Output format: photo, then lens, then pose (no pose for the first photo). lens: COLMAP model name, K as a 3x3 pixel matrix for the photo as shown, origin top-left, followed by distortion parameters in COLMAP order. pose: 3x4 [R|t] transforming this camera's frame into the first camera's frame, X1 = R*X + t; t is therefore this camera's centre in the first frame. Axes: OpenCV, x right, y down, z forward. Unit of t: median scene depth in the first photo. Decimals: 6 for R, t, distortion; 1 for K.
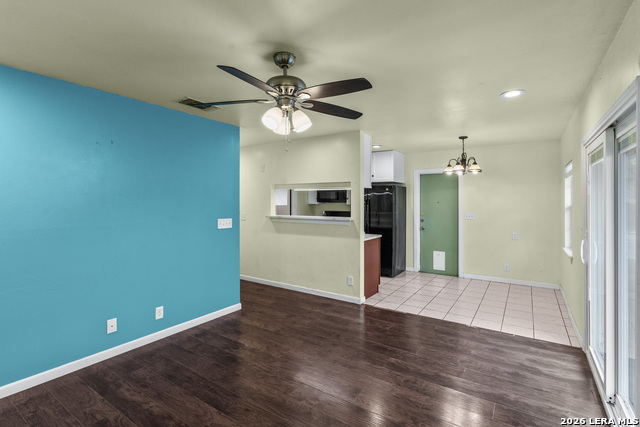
lens RADIAL K [[308.4, 0, 318.5], [0, 308.4, 202.0], [0, 0, 1]] dist [0.003104, 0.000017]
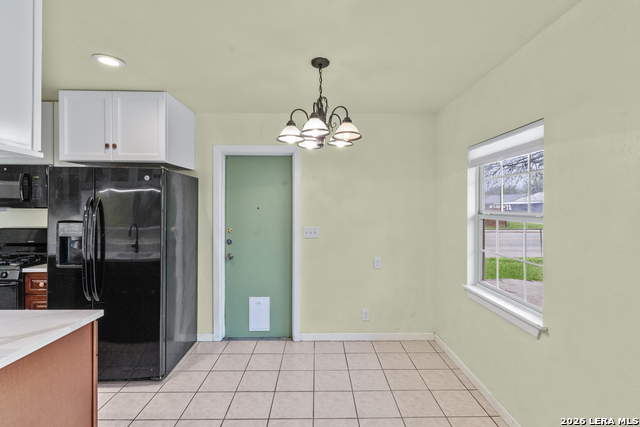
lens RADIAL K [[308.4, 0, 320.1], [0, 308.4, 210.5], [0, 0, 1]] dist [0.003104, 0.000017]
pose [[0.817615, -0.004424, 0.575748, 0.165063], [-0.002531, 0.999933, 0.011277, -0.000093], [-0.575759, -0.010678, 0.817550, 0.495099]]
